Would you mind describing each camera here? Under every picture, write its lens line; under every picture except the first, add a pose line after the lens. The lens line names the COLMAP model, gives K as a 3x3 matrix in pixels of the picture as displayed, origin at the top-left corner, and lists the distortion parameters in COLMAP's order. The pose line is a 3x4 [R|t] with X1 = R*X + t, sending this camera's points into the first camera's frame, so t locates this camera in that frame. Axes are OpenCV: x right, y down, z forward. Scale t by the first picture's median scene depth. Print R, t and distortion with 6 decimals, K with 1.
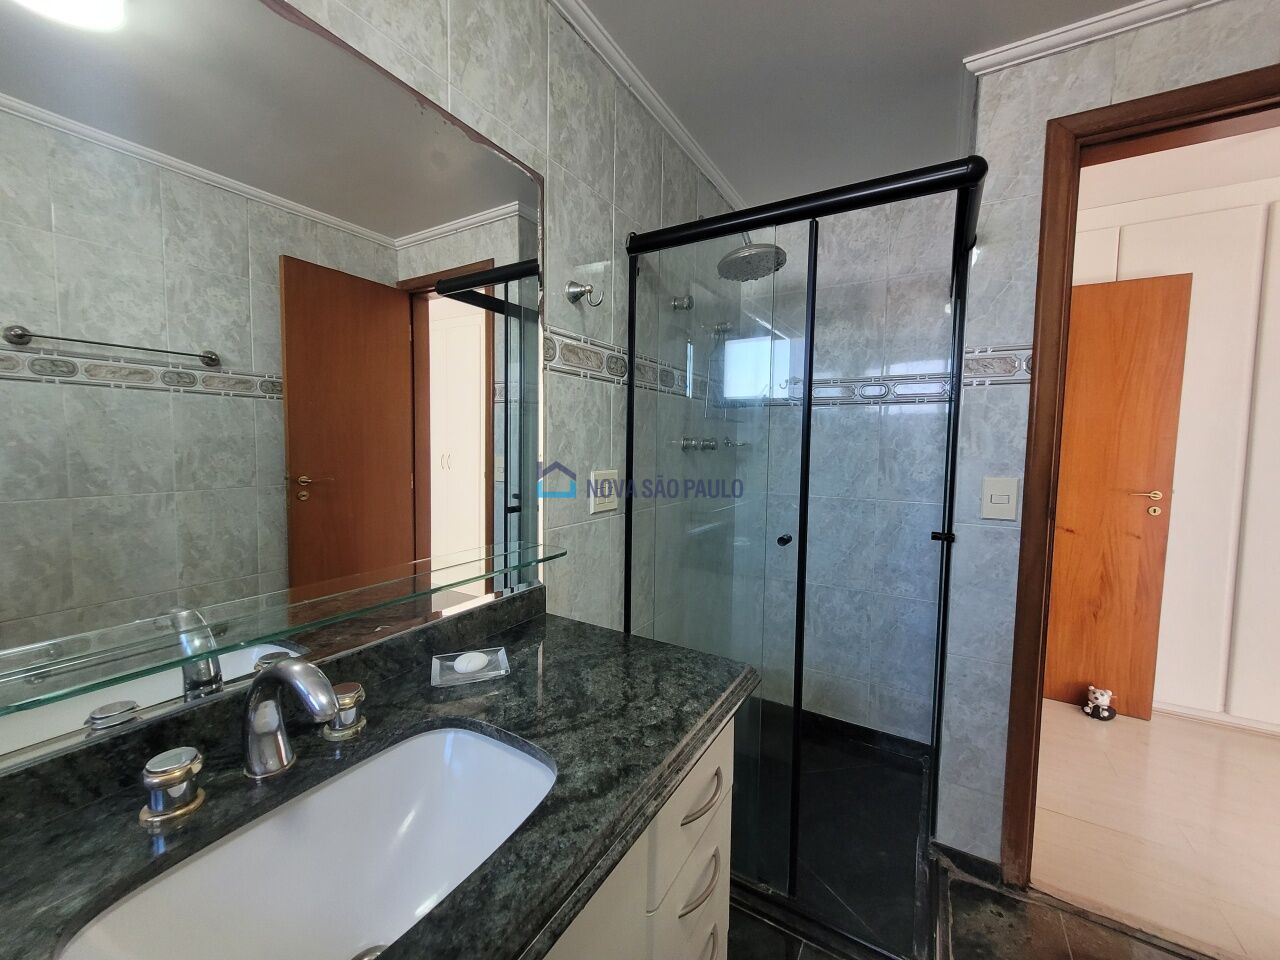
lens RADIAL K [[510.4, 0, 638.8], [0, 510.4, 475.2], [0, 0, 1]] dist [0.013436, 0.000028]
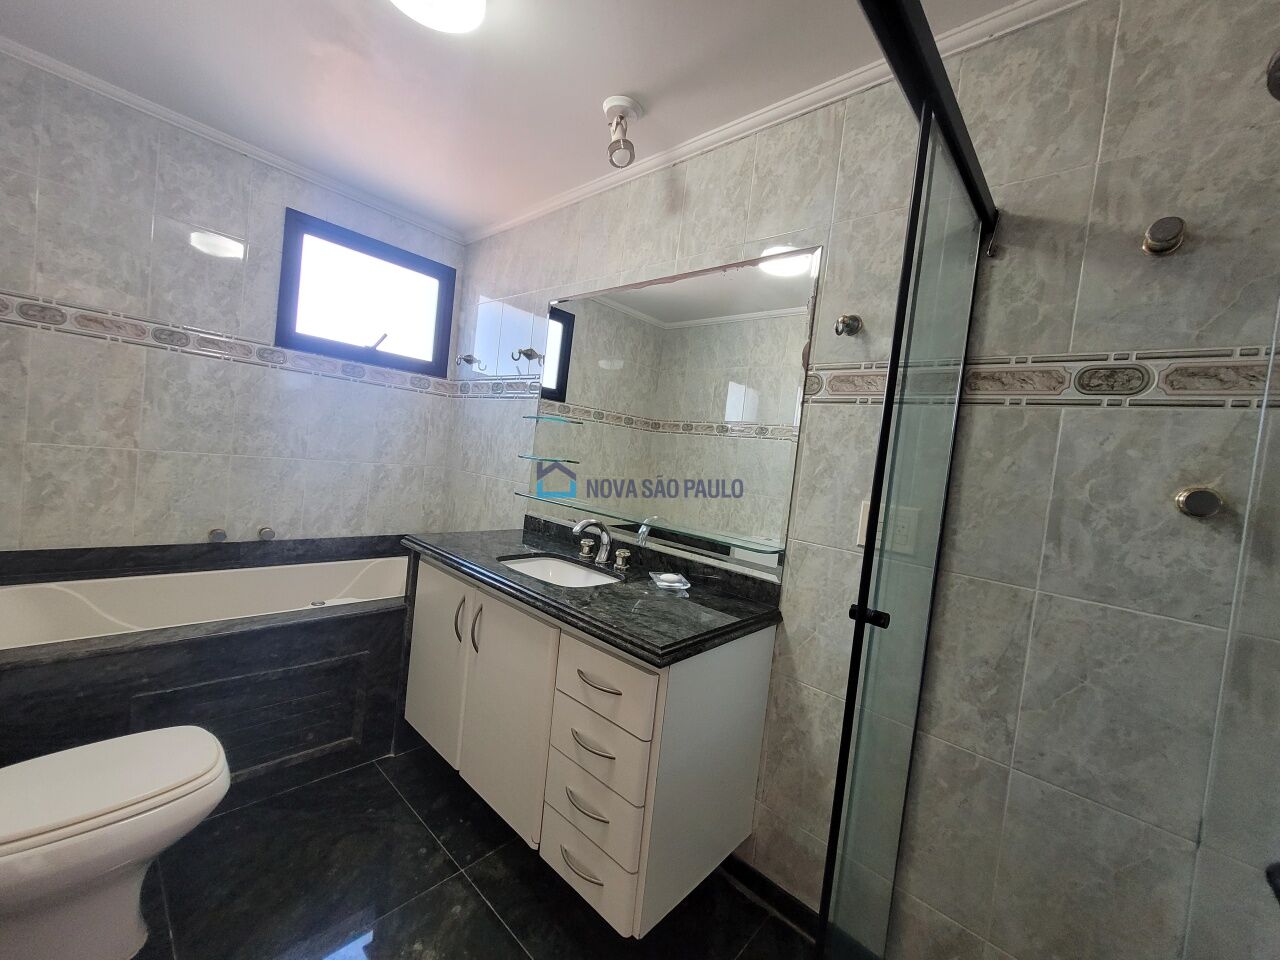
lens RADIAL K [[510.4, 0, 638.8], [0, 510.4, 475.2], [0, 0, 1]] dist [0.013436, 0.000028]
pose [[-0.204280, 0.006107, -0.978893, 1.071648], [-0.172392, 0.984128, 0.042116, -0.025934], [0.963613, 0.177357, -0.199985, 0.912649]]
